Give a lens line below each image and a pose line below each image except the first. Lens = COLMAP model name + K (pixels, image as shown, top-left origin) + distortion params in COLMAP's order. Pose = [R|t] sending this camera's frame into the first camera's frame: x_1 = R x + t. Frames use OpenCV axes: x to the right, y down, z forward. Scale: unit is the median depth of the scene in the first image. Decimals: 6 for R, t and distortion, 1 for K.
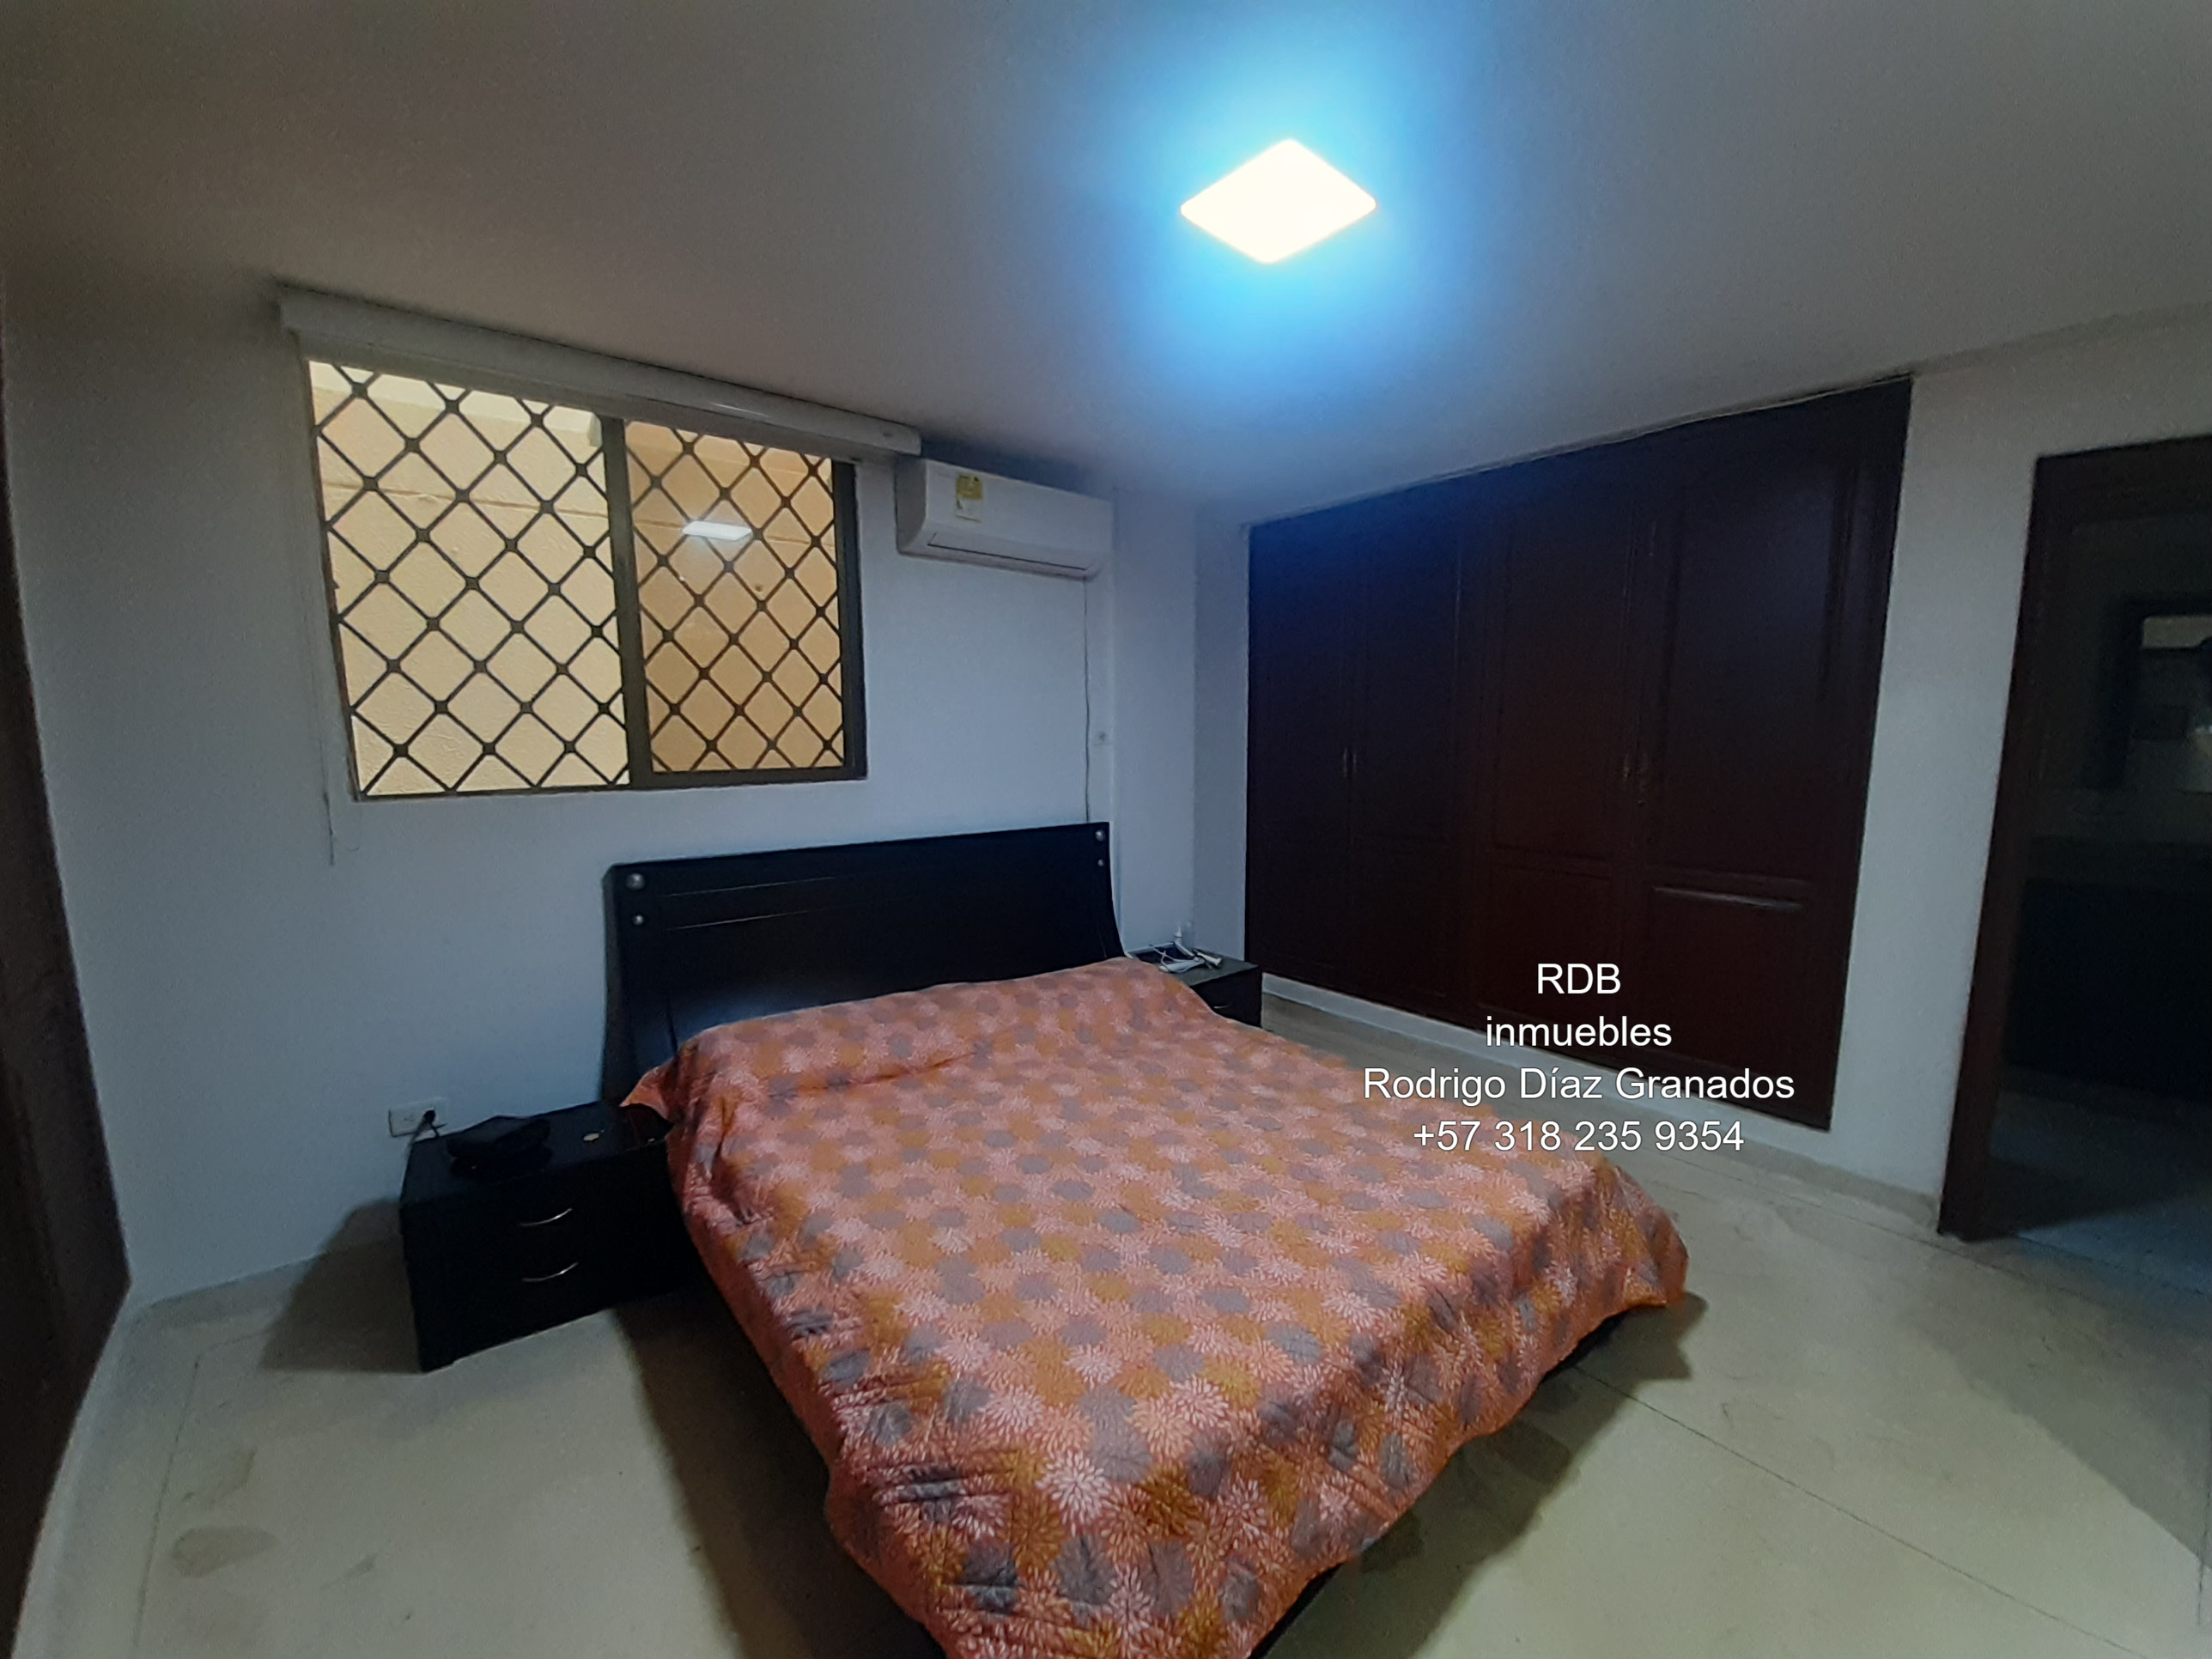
lens RADIAL K [[882.1, 0, 1130.1], [0, 882.1, 838.4], [0, 0, 1]] dist [-0.000551, -0.002073]
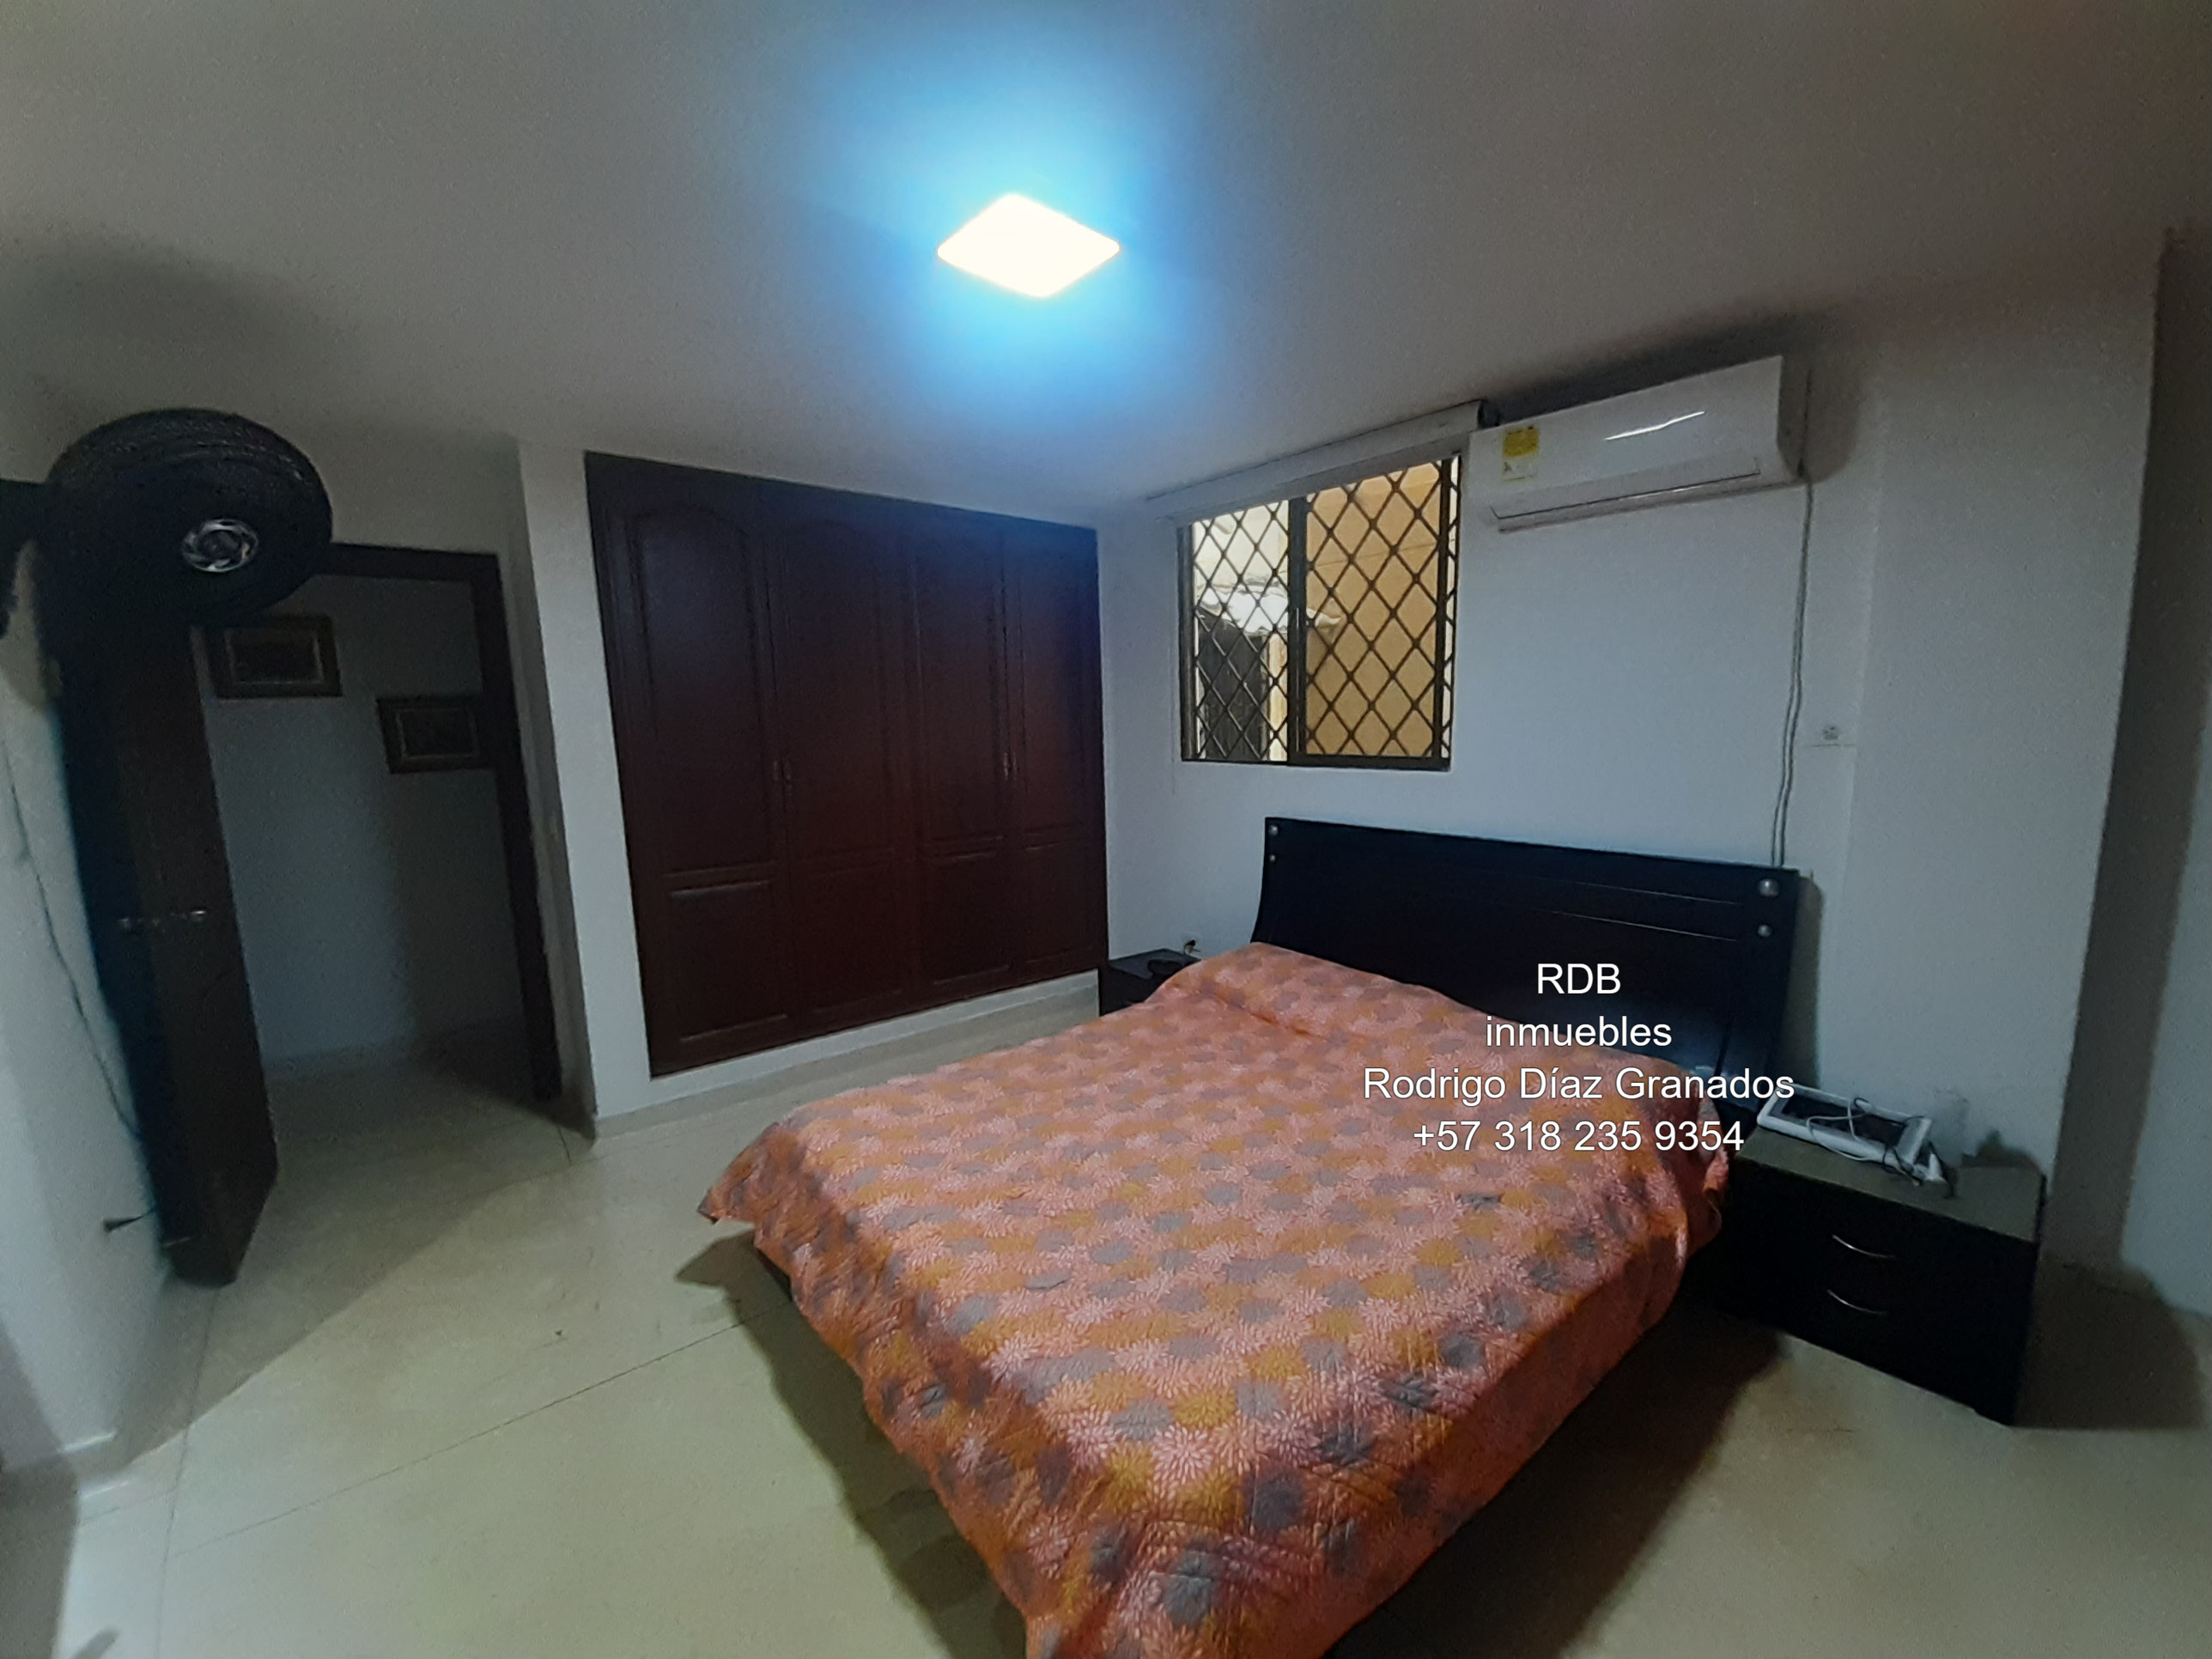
lens RADIAL K [[882.1, 0, 1126.8], [0, 882.1, 832.3], [0, 0, 1]] dist [-0.000551, -0.002073]
pose [[0.002290, 0.134986, -0.990845, 0.798326], [-0.104075, 0.985499, 0.134017, -0.108177], [0.994567, 0.102815, 0.016306, 0.711880]]
